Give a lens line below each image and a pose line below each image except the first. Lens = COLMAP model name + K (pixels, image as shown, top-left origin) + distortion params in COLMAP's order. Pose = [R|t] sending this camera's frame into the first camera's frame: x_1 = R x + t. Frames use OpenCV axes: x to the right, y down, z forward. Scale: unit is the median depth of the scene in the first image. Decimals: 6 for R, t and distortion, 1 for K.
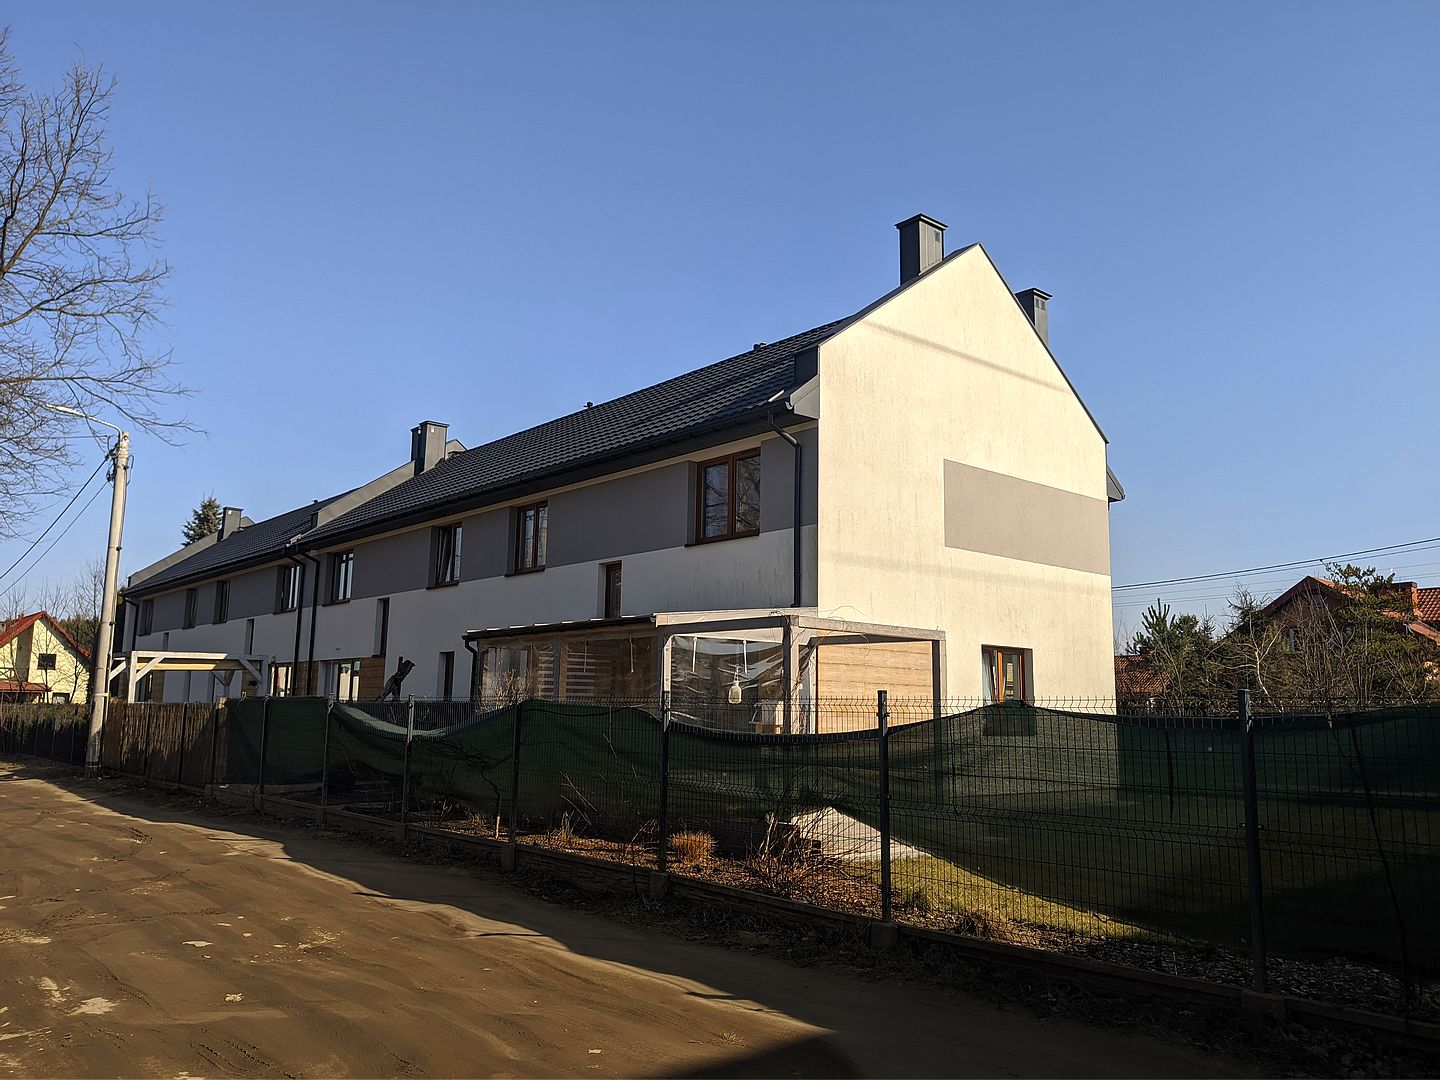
lens RADIAL K [[1079.9, 0, 719.8], [0, 1079.9, 540.6], [0, 0, 1]] dist [0.004770, 0.000344]
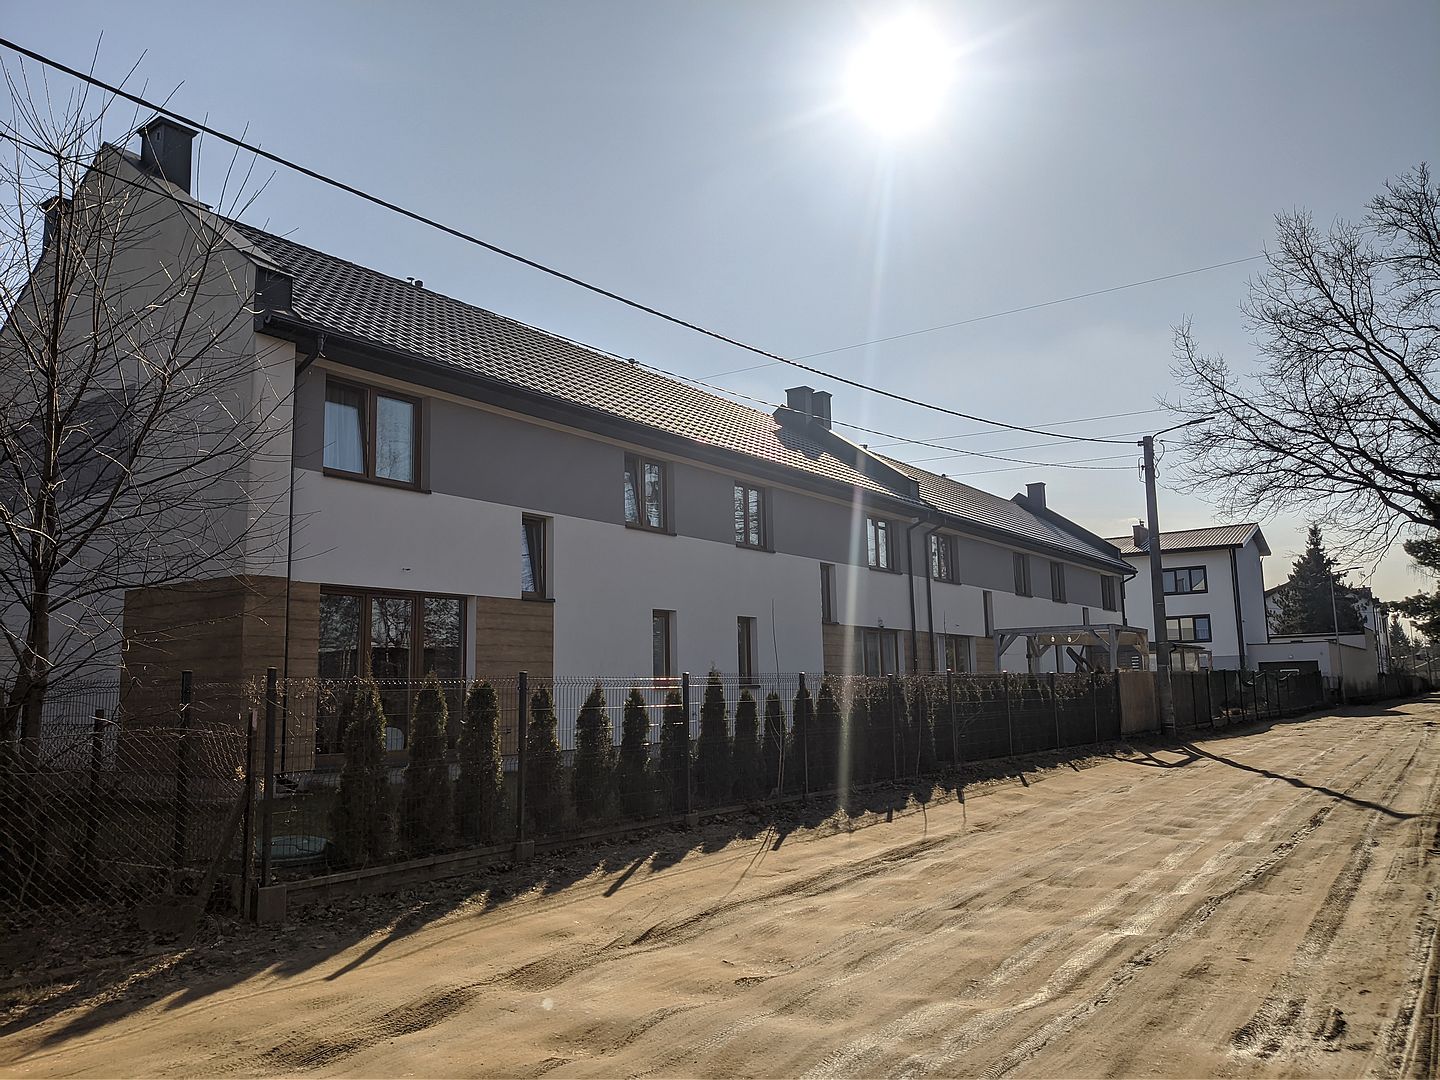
lens RADIAL K [[1079.9, 0, 719.1], [0, 1079.9, 539.5], [0, 0, 1]] dist [0.004770, 0.000344]
pose [[-0.237320, 0.124884, 0.963371, -1.014430], [-0.134970, 0.977845, -0.160009, 0.165484], [-0.962010, -0.168000, -0.215206, 1.095027]]
